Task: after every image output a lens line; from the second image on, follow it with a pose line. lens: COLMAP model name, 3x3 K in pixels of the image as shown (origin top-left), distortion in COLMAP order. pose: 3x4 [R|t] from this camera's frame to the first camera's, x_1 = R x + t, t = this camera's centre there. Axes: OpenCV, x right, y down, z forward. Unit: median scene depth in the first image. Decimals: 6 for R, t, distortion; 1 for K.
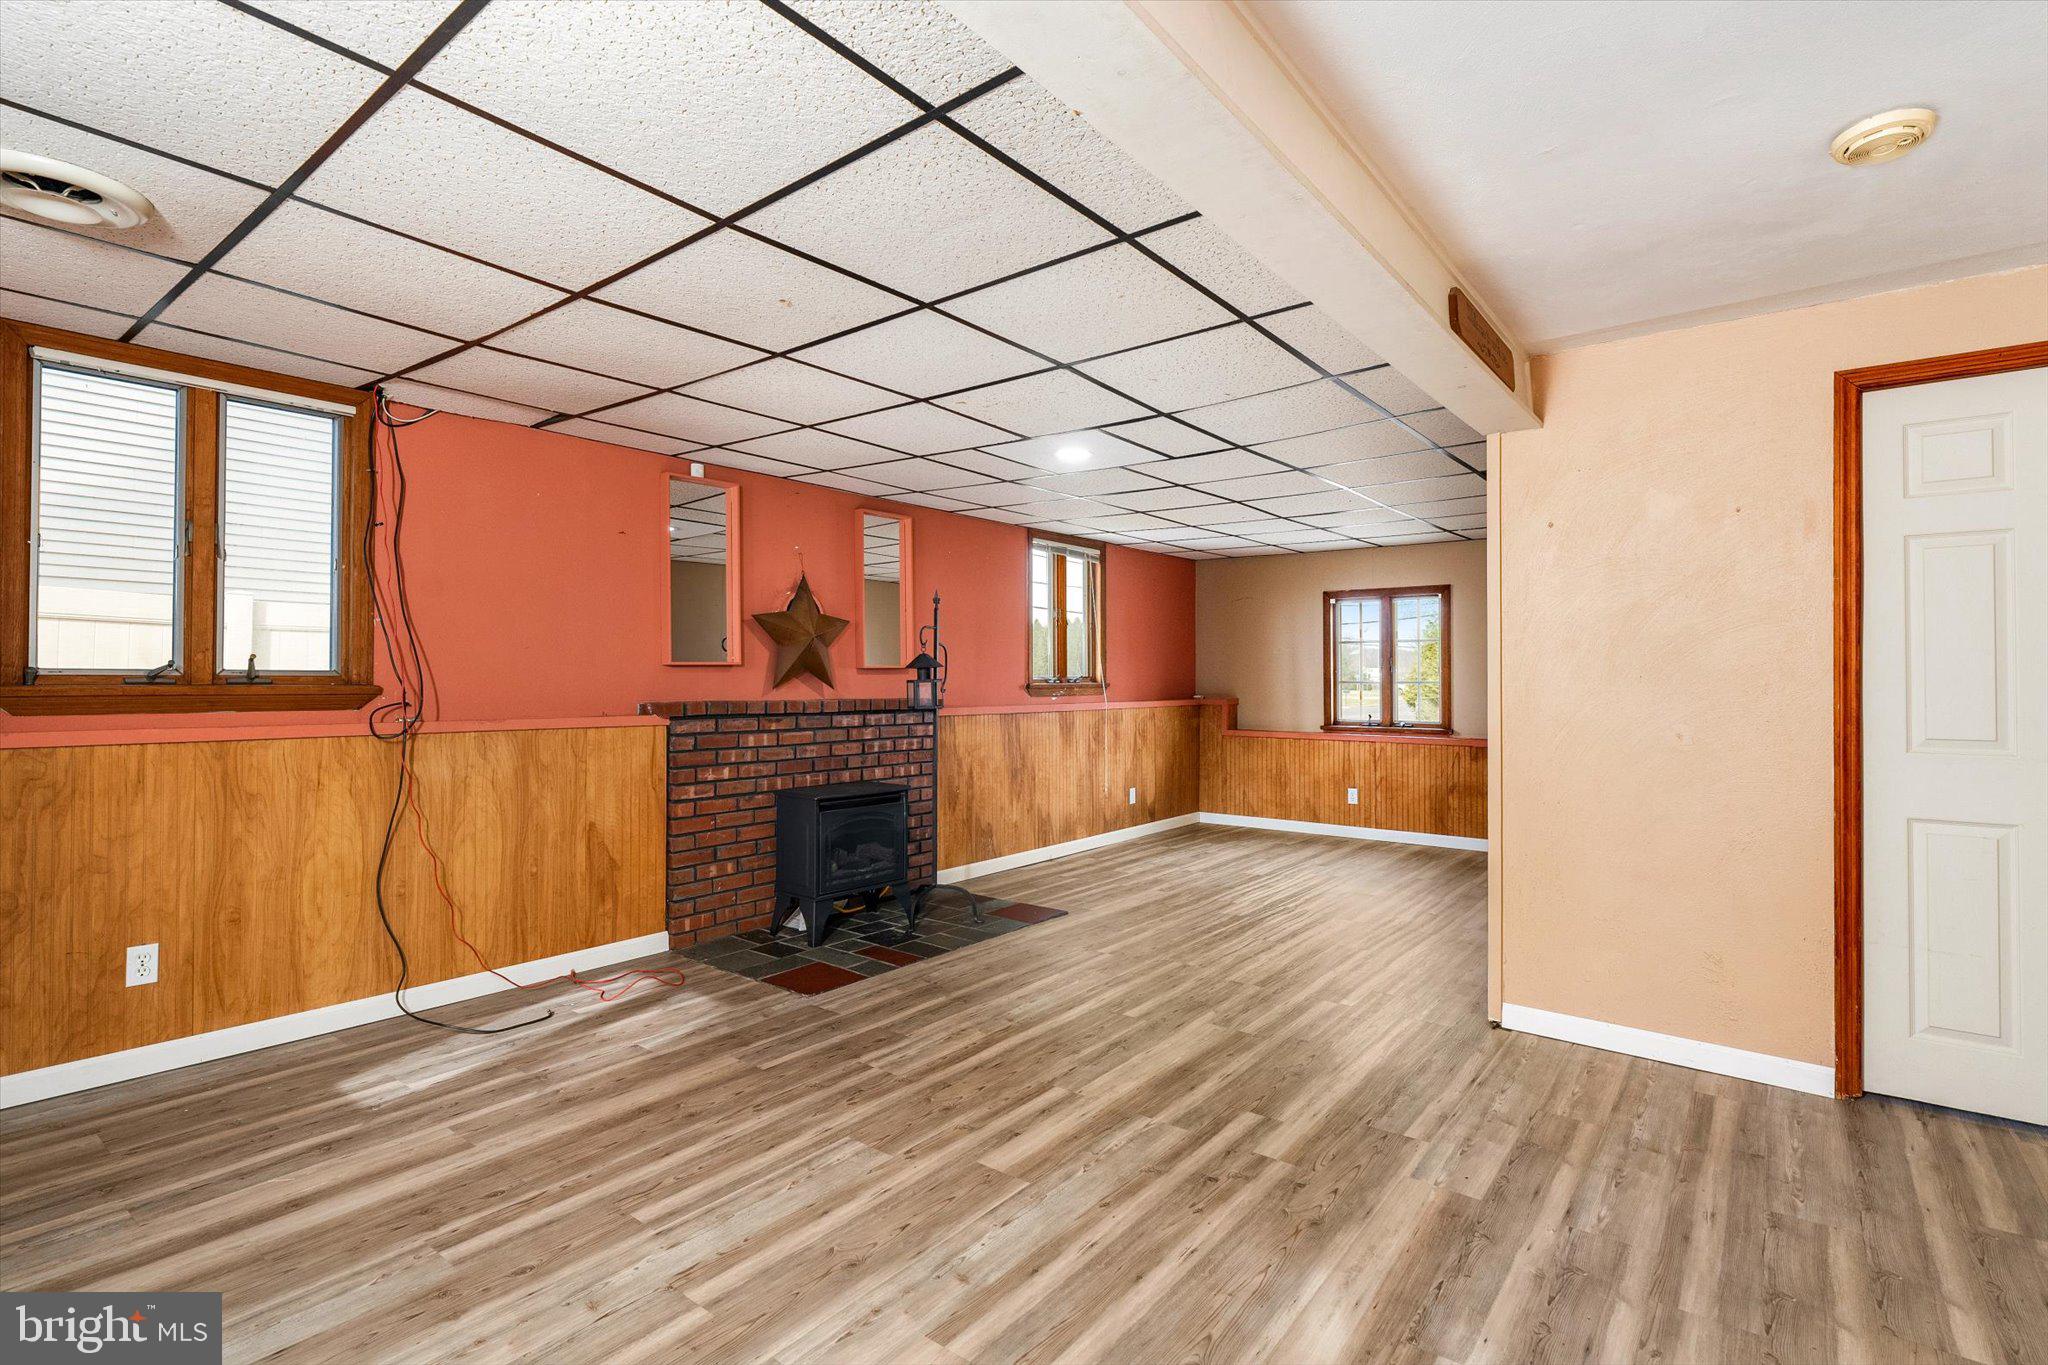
lens RADIAL K [[975.4, 0, 1025.4], [0, 975.4, 659.1], [0, 0, 1]] dist [-0.005663, -0.000204]
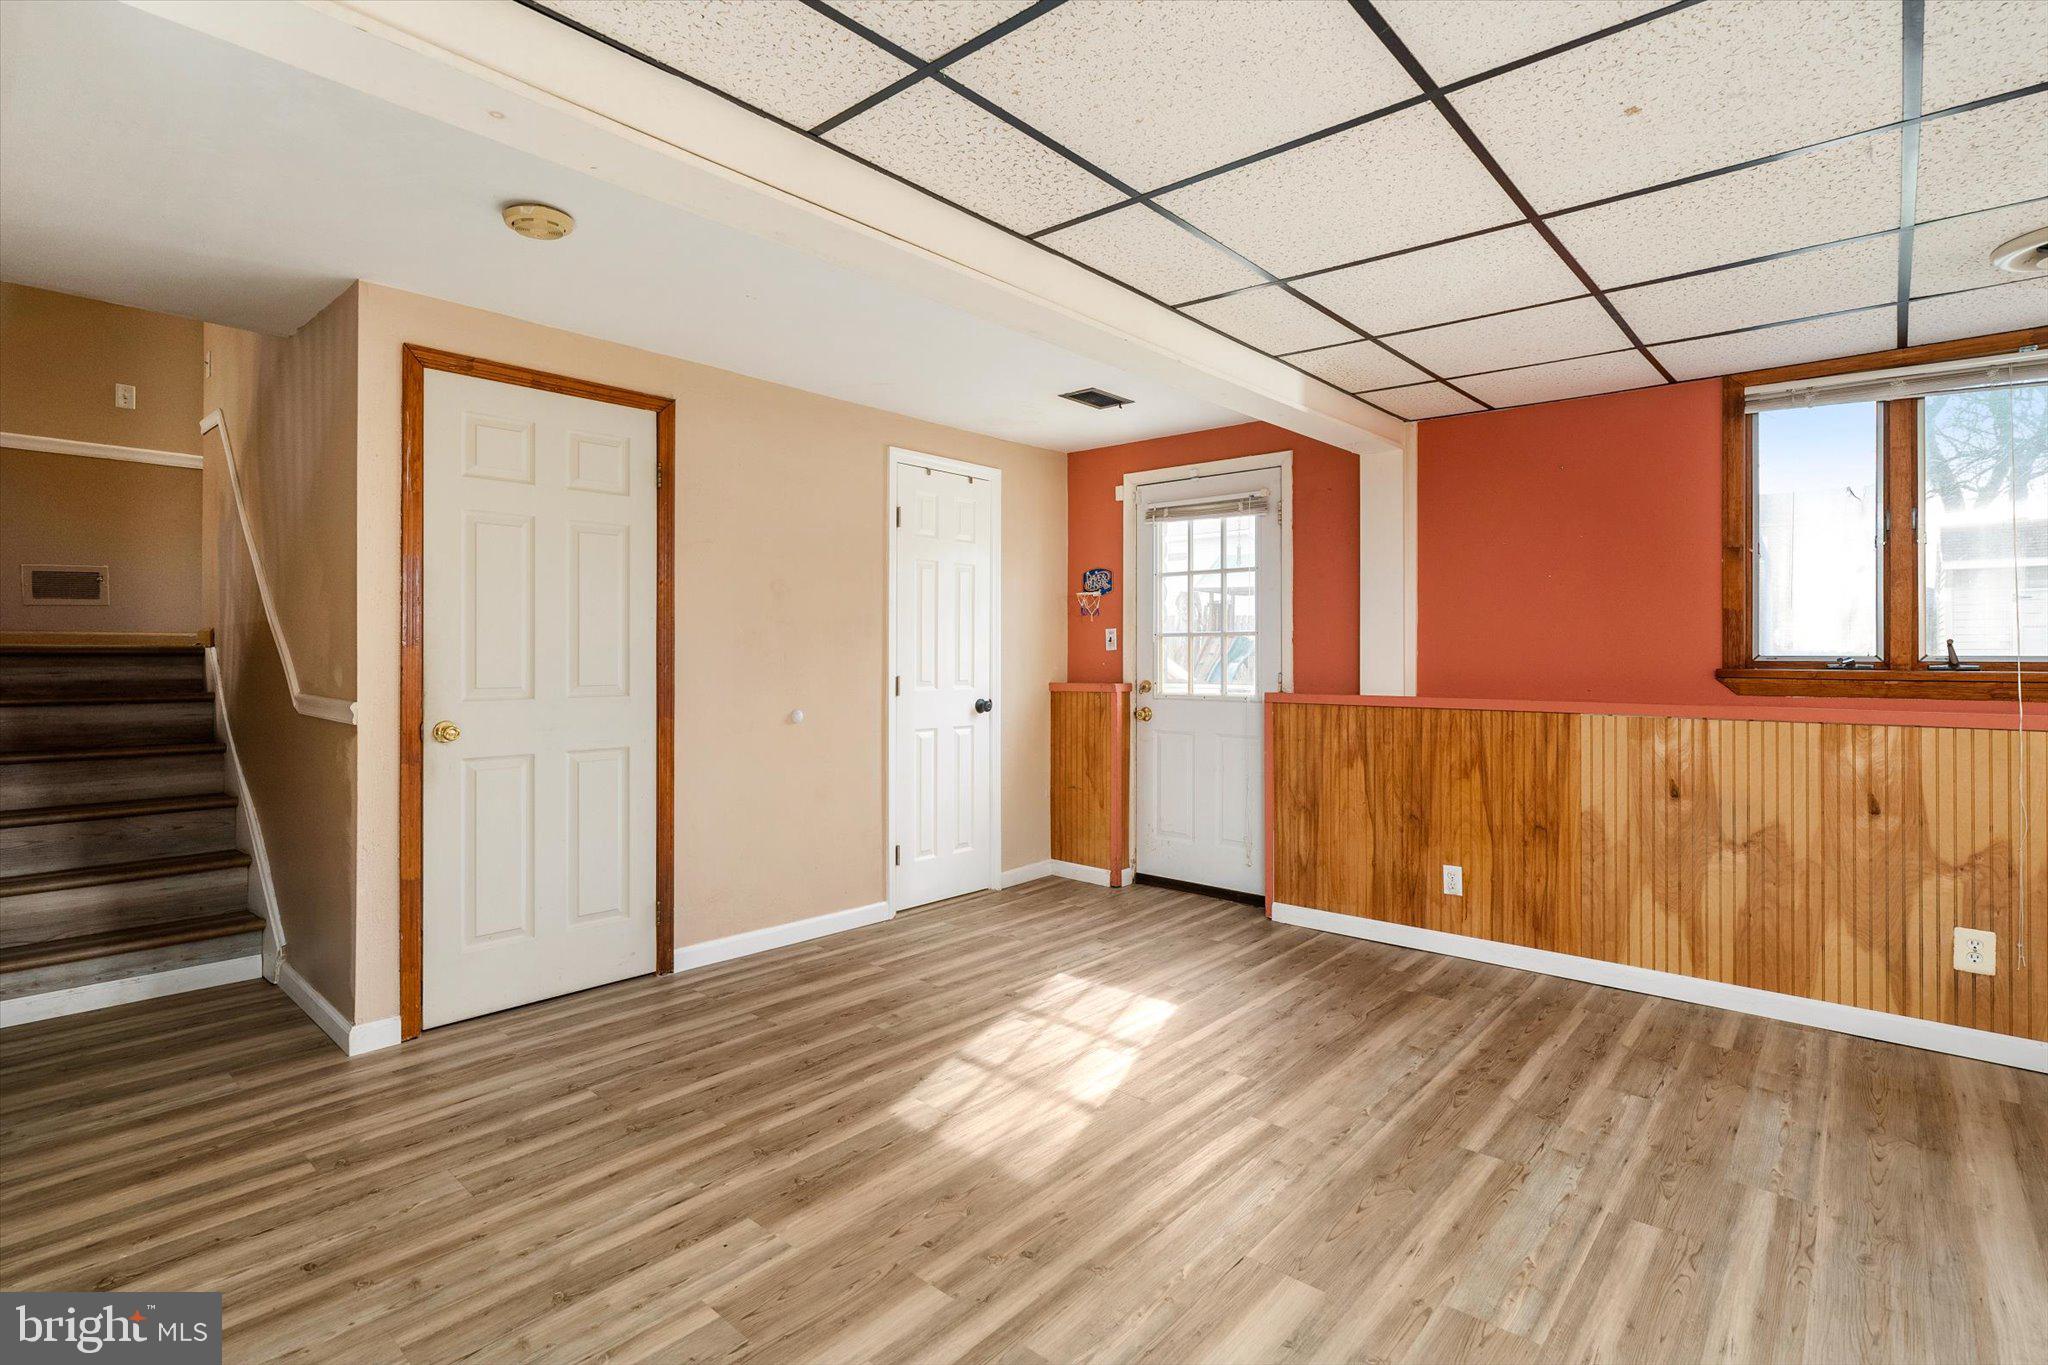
lens RADIAL K [[975.4, 0, 1025.4], [0, 975.4, 659.1], [0, 0, 1]] dist [-0.005663, -0.000204]
pose [[-0.997986, -0.009400, 0.062737, 0.134201], [-0.010427, 0.999817, -0.016058, 0.032471], [-0.062575, -0.016680, -0.997901, 1.694260]]
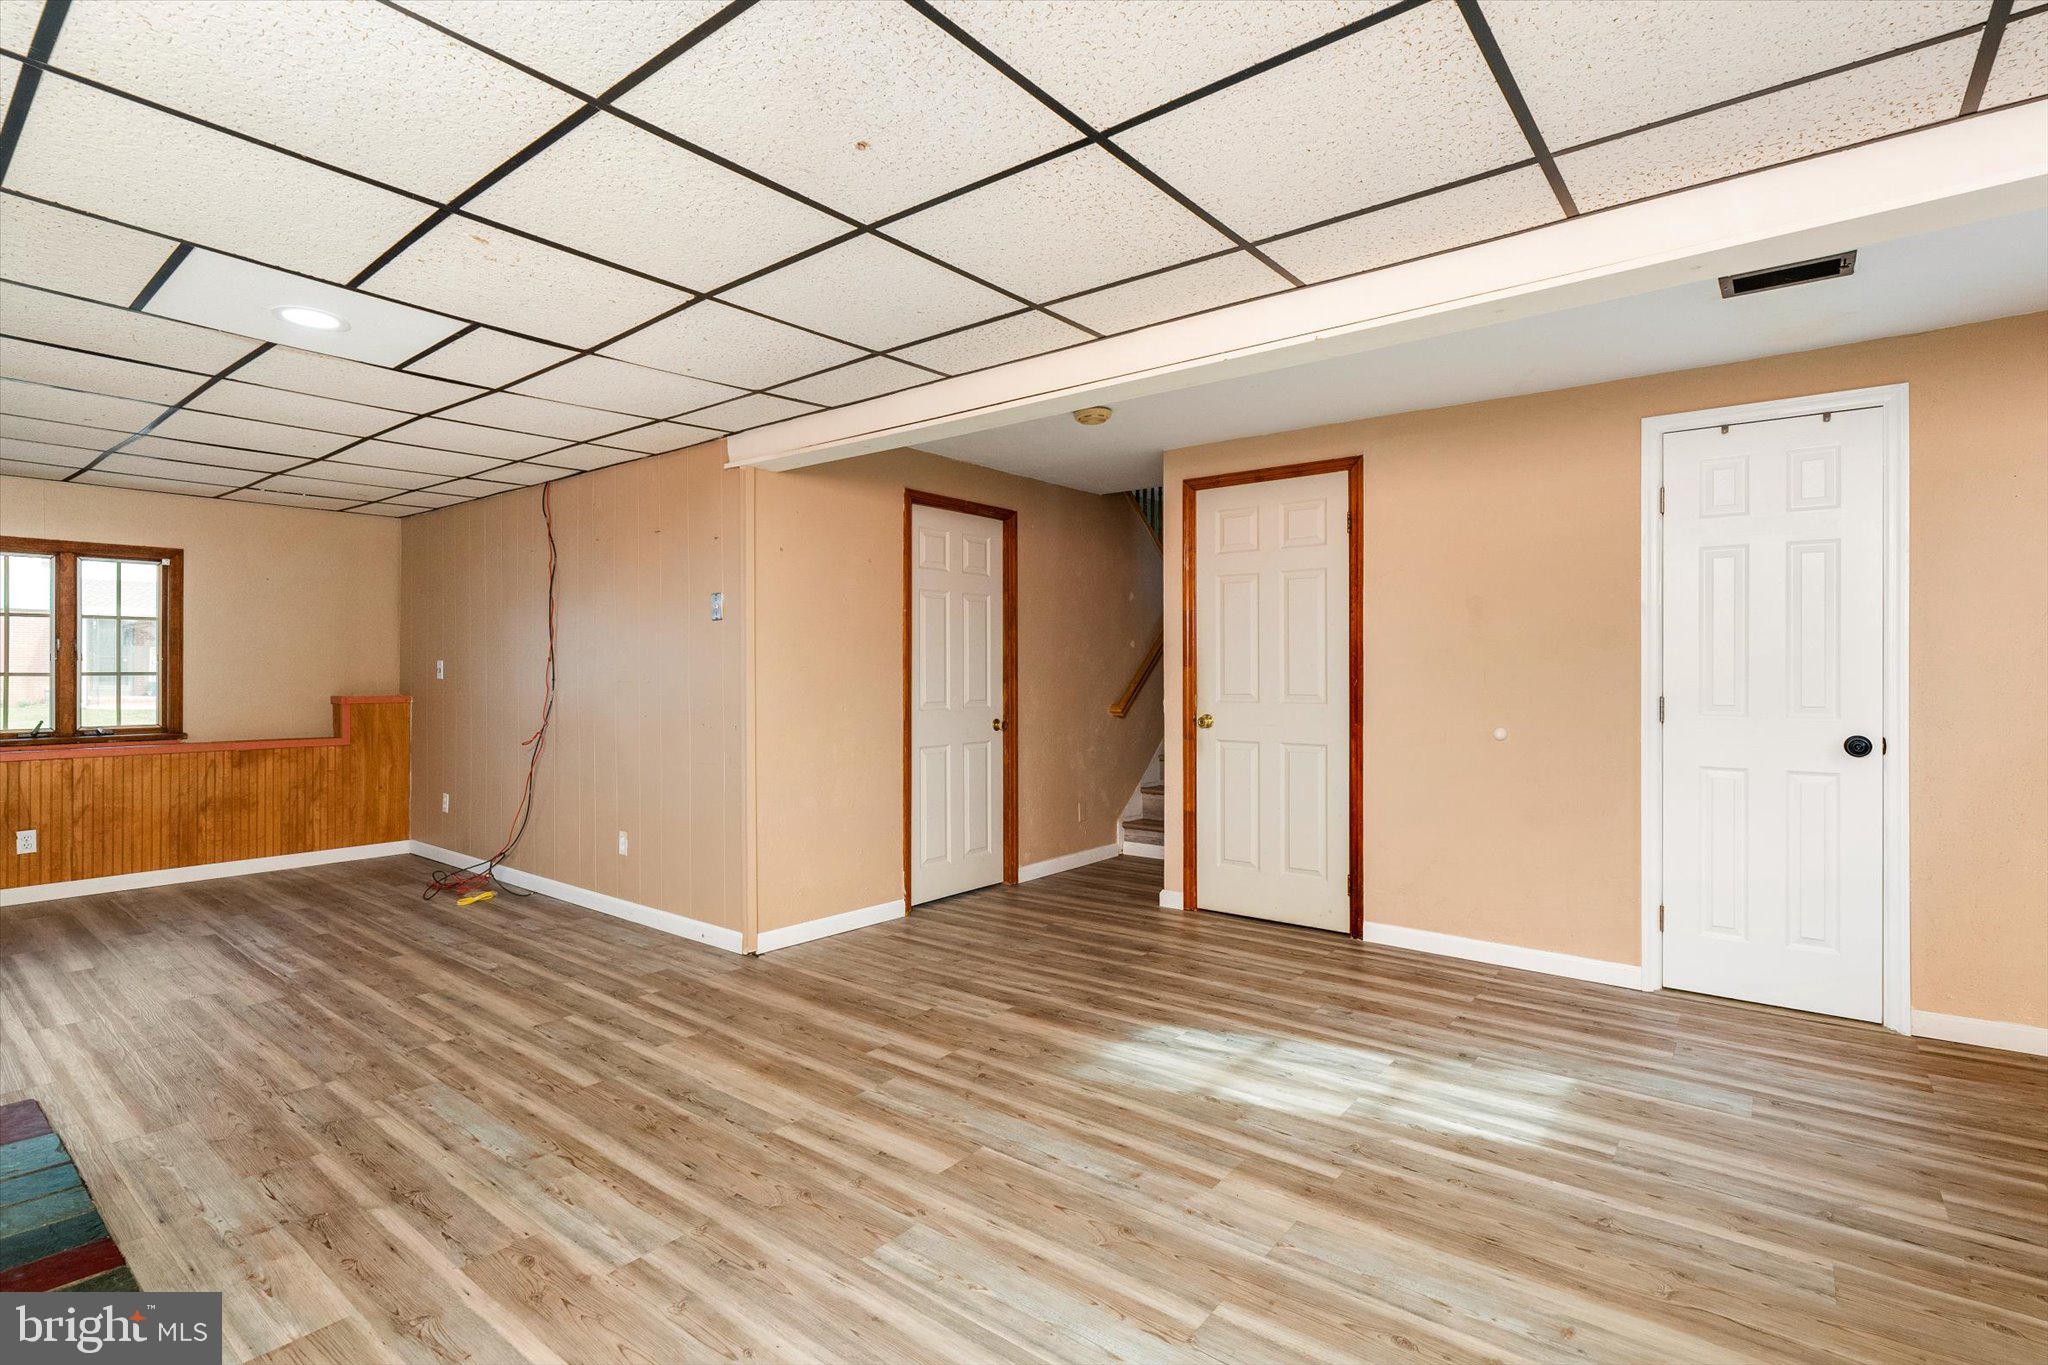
lens RADIAL K [[975.4, 0, 1025.4], [0, 975.4, 659.1], [0, 0, 1]] dist [-0.005663, -0.000204]
pose [[0.004525, 0.007440, 0.999962, -0.963049], [-0.020720, 0.999758, -0.007344, 0.012935], [-0.999775, -0.020686, 0.004678, 0.873025]]
